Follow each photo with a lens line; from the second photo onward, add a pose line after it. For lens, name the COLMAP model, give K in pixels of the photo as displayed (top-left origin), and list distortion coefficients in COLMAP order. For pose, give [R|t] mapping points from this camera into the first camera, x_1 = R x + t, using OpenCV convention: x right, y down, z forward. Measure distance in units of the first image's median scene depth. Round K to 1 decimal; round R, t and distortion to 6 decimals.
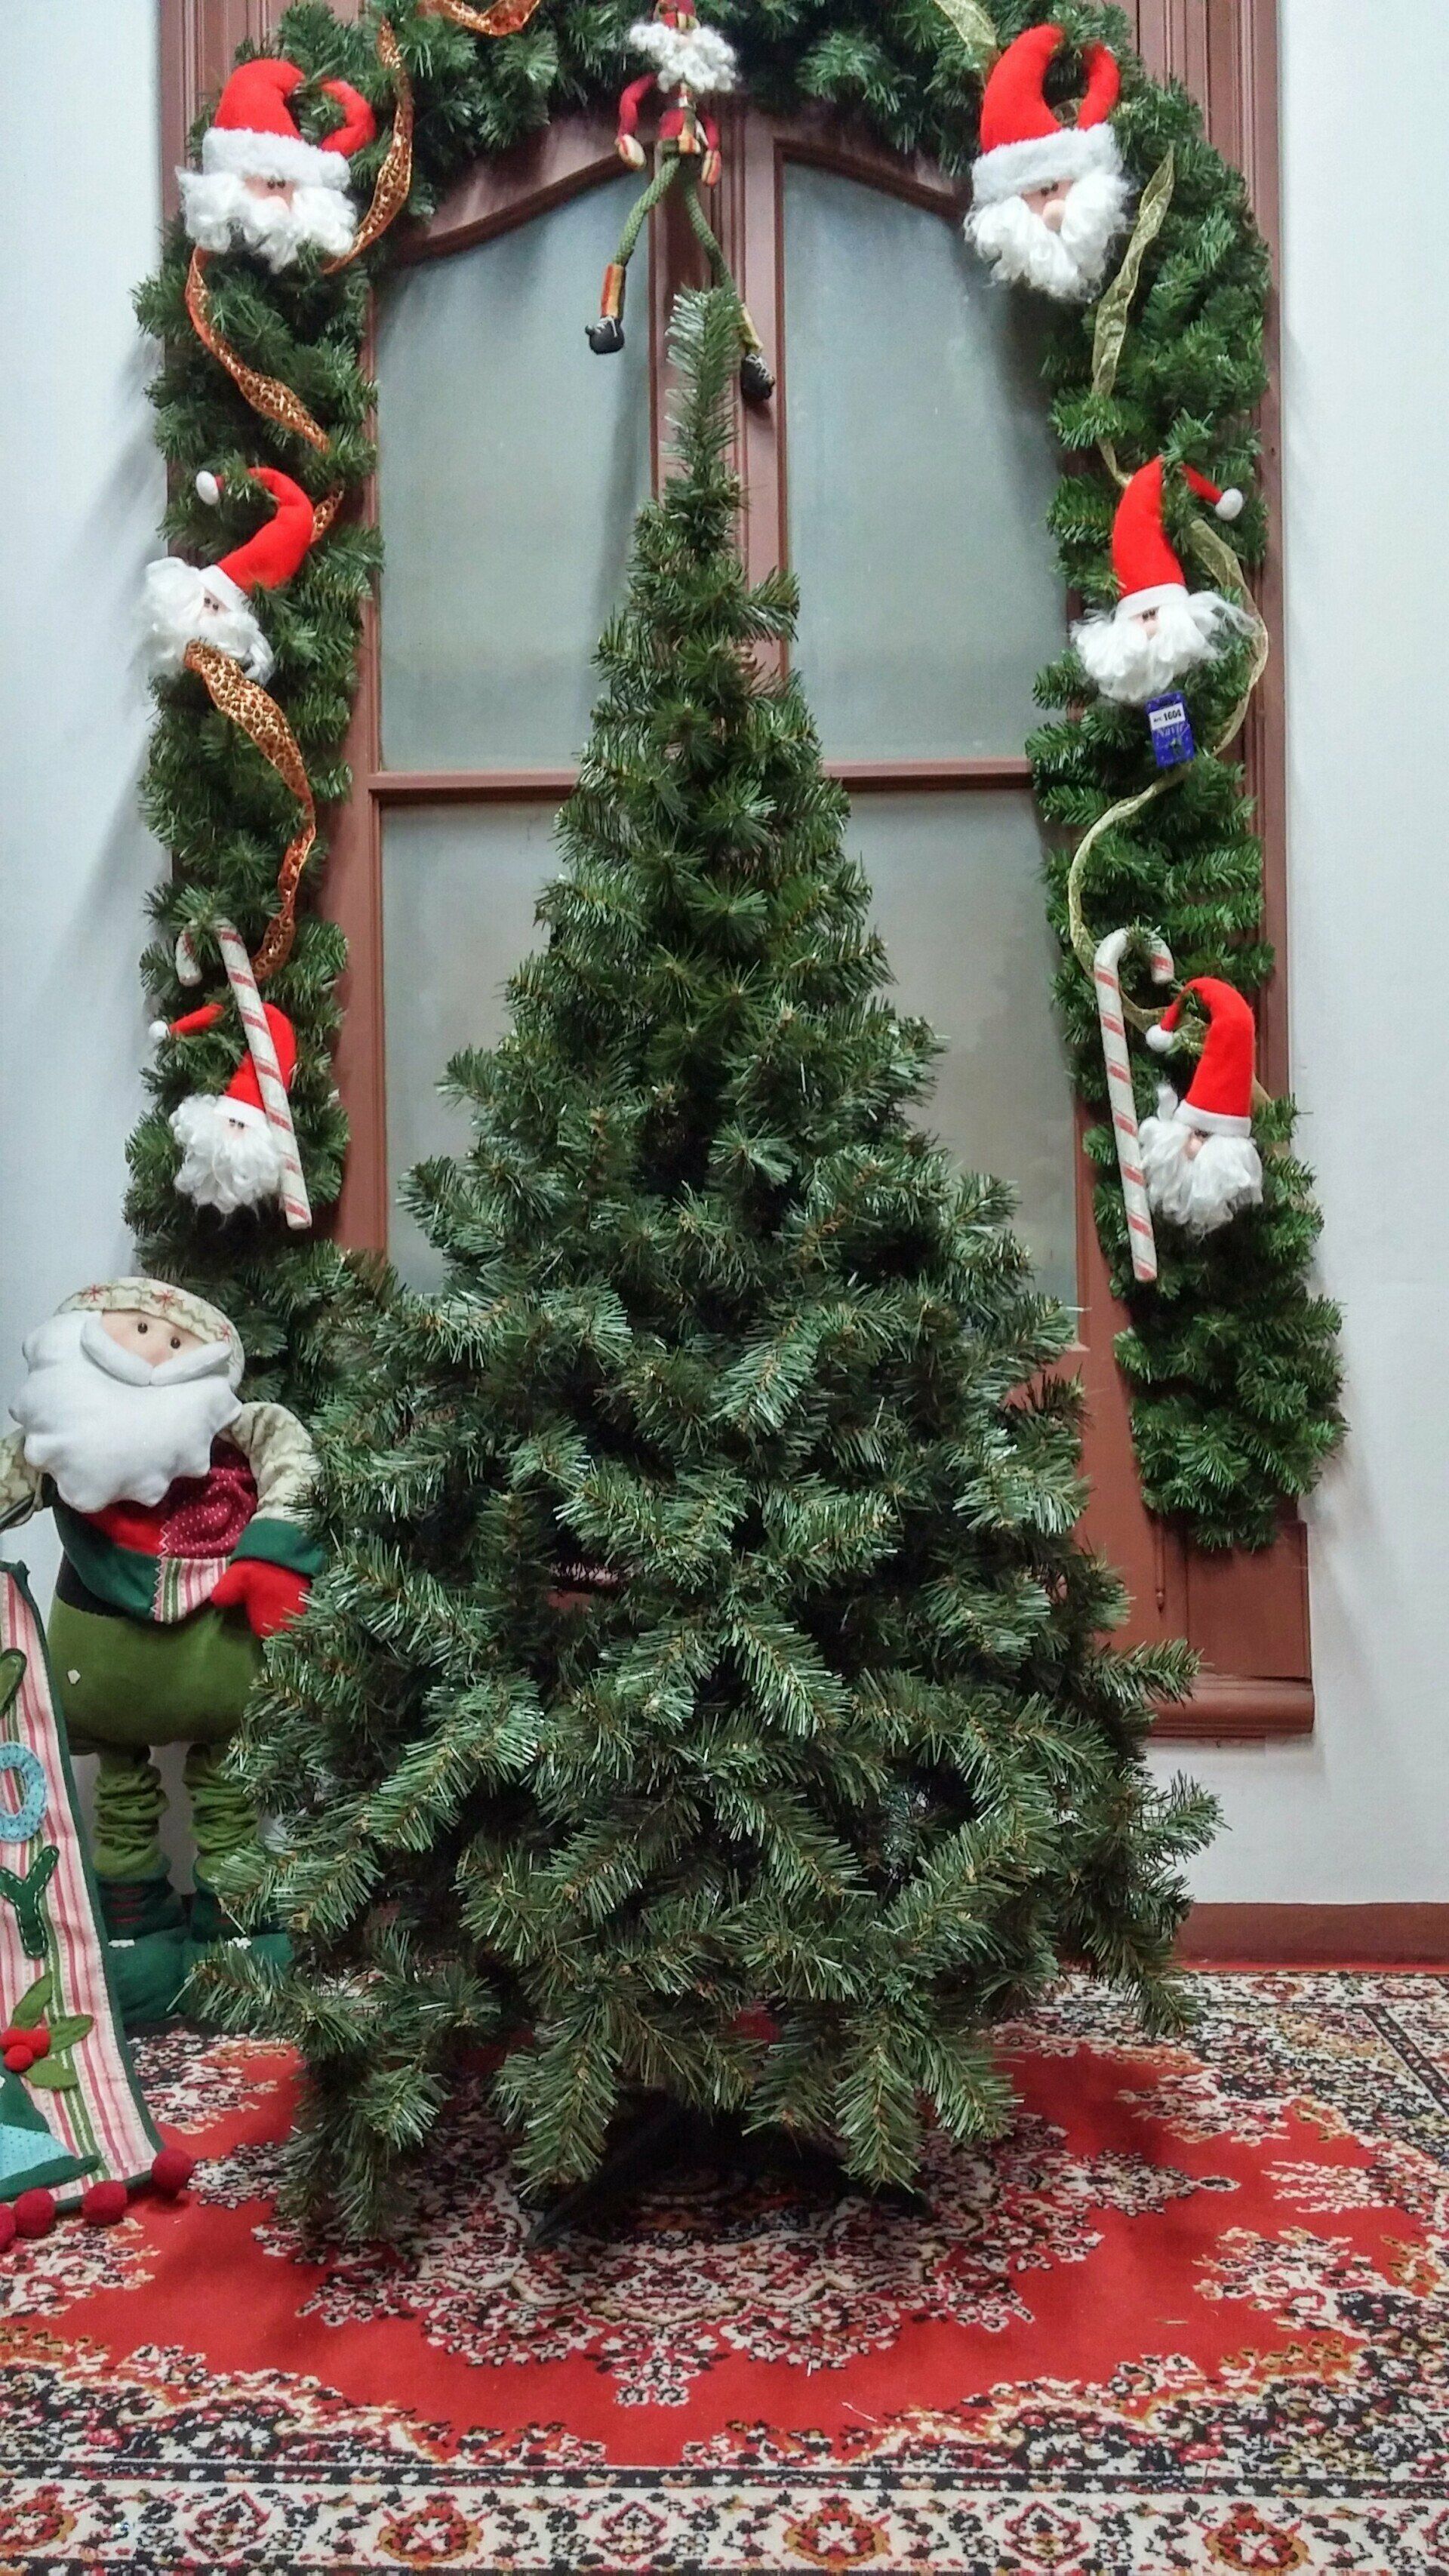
lens RADIAL K [[2223.4, 0, 714.8], [0, 2223.4, 1304.8], [0, 0, 1]] dist [0.092201, -0.098537]
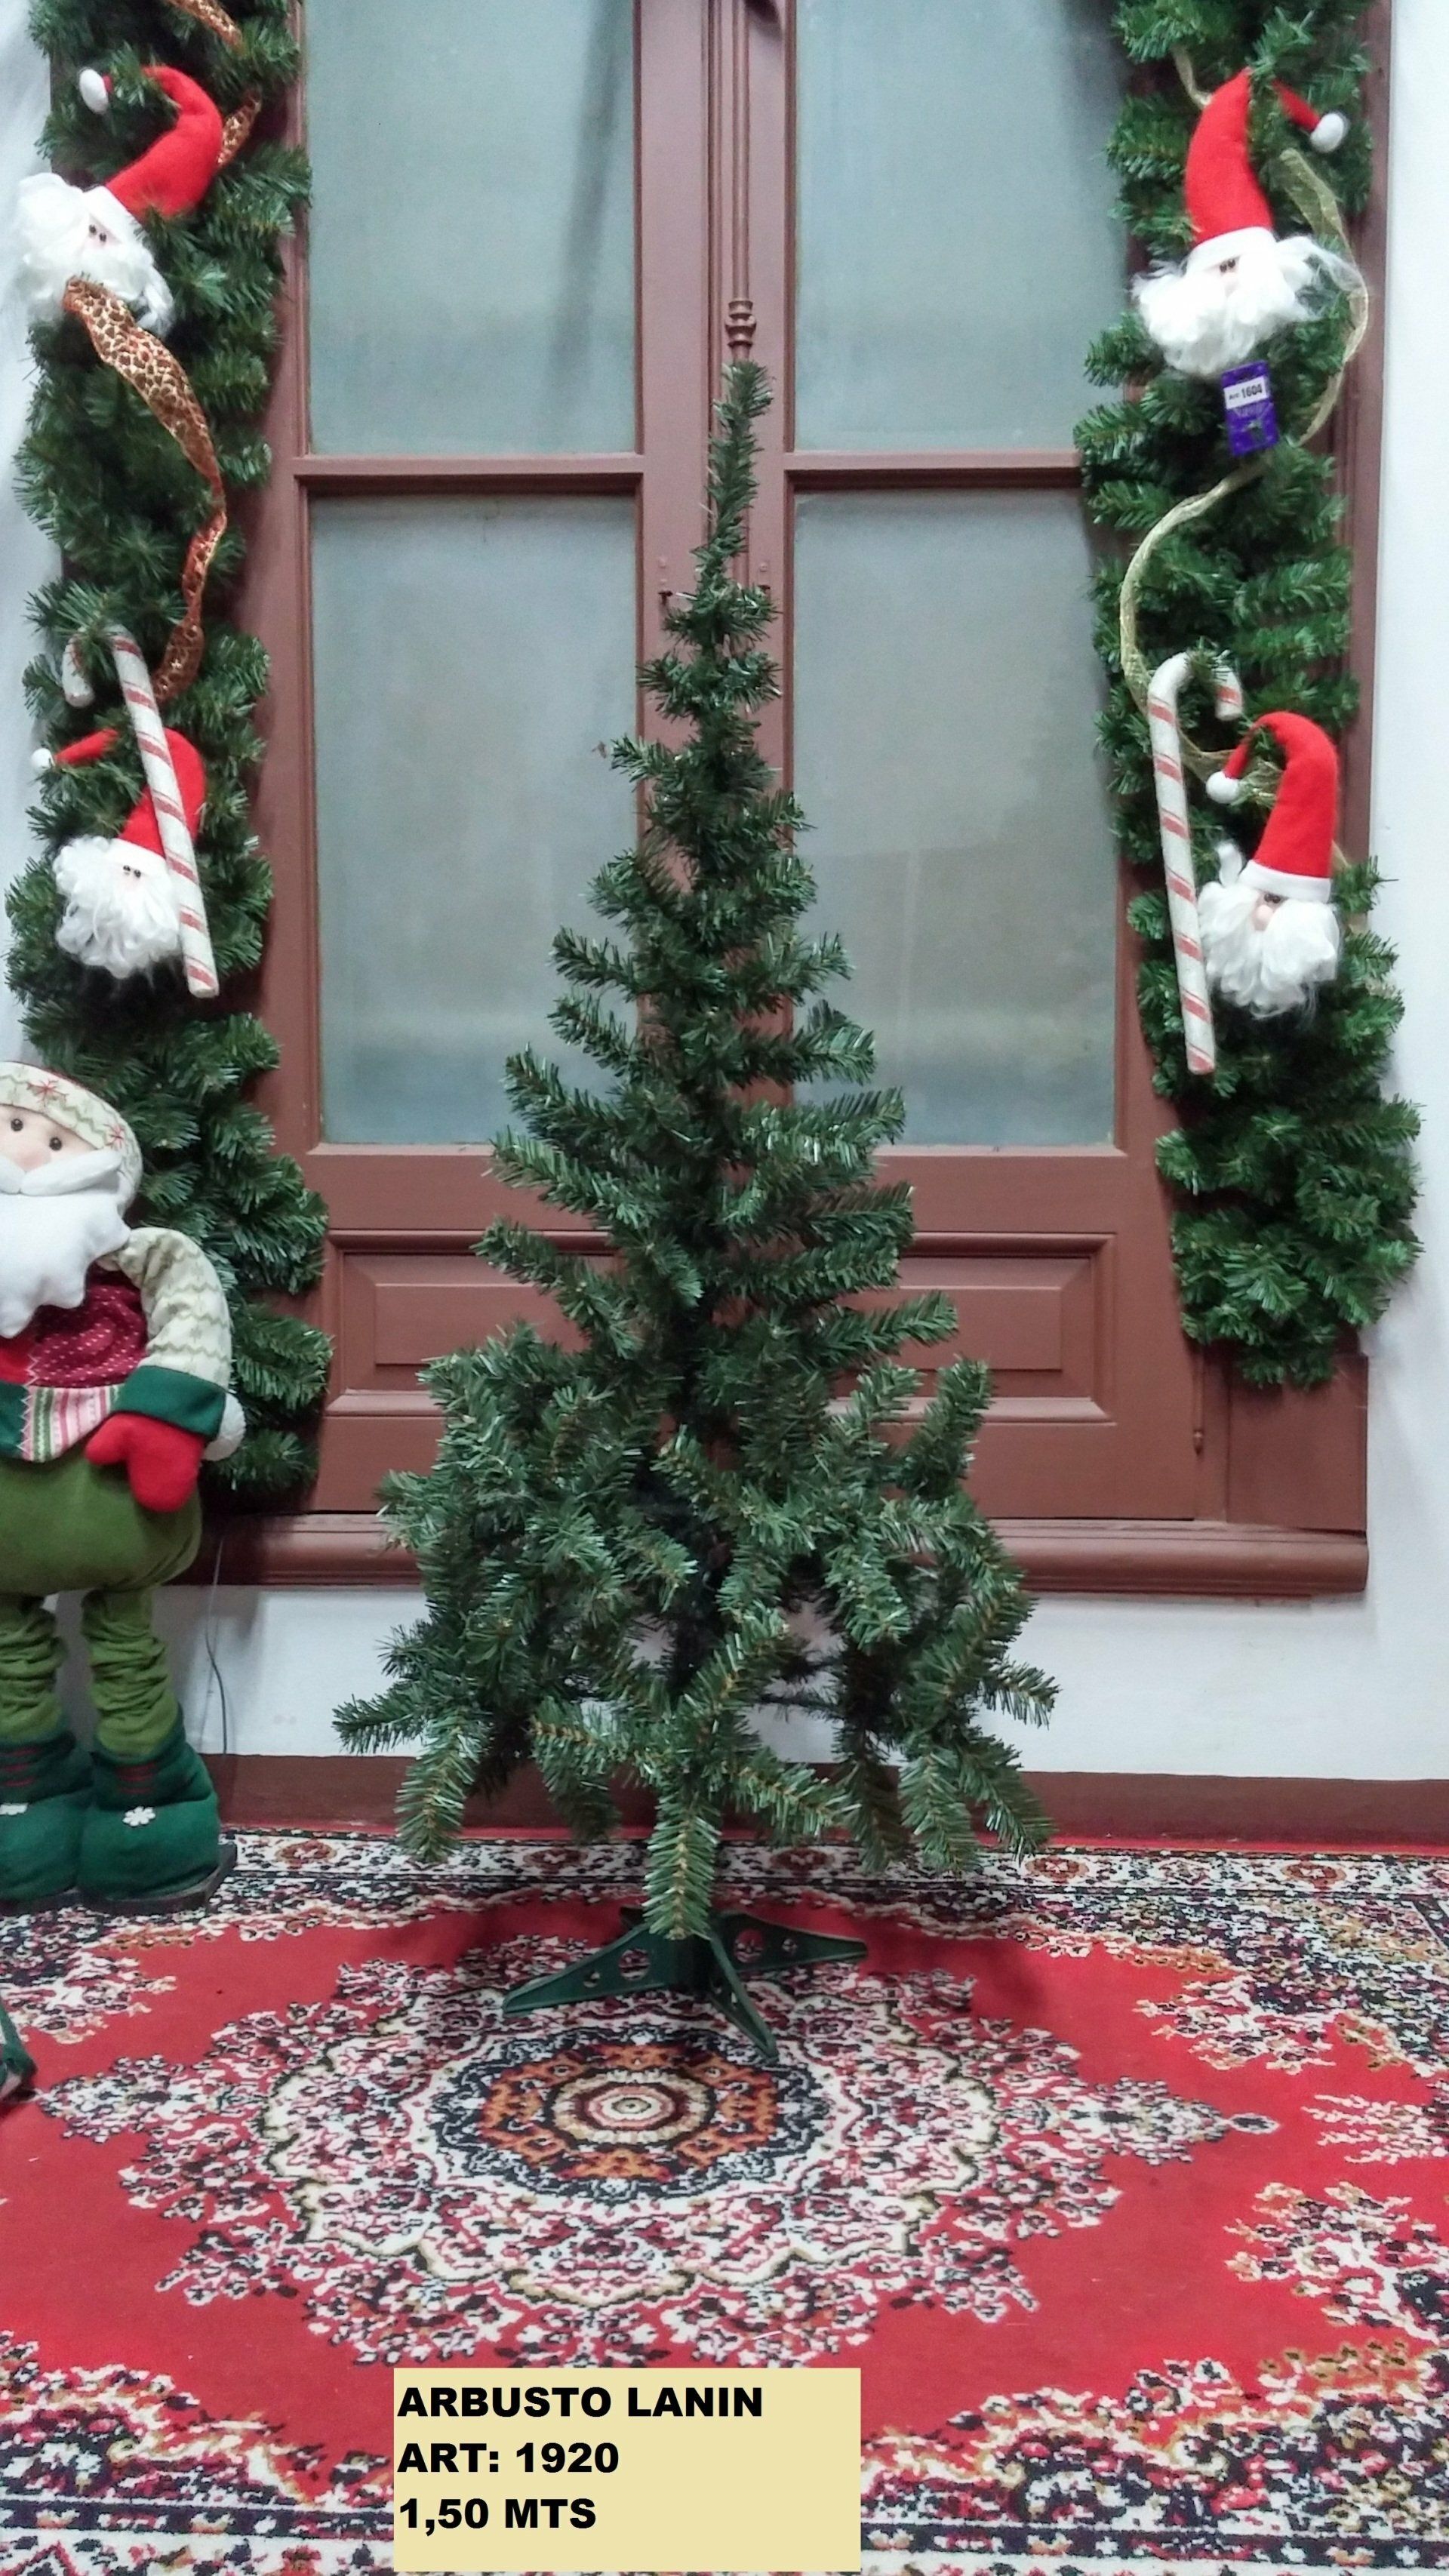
lens RADIAL K [[2249.6, 0, 743.5], [0, 2249.6, 1312.2], [0, 0, 1]] dist [0.083285, -0.092837]
pose [[0.999871, 0.014550, 0.006842, 0.016616], [-0.015099, 0.995957, 0.088554, 0.006800], [-0.005526, -0.088646, 0.996048, 0.148675]]
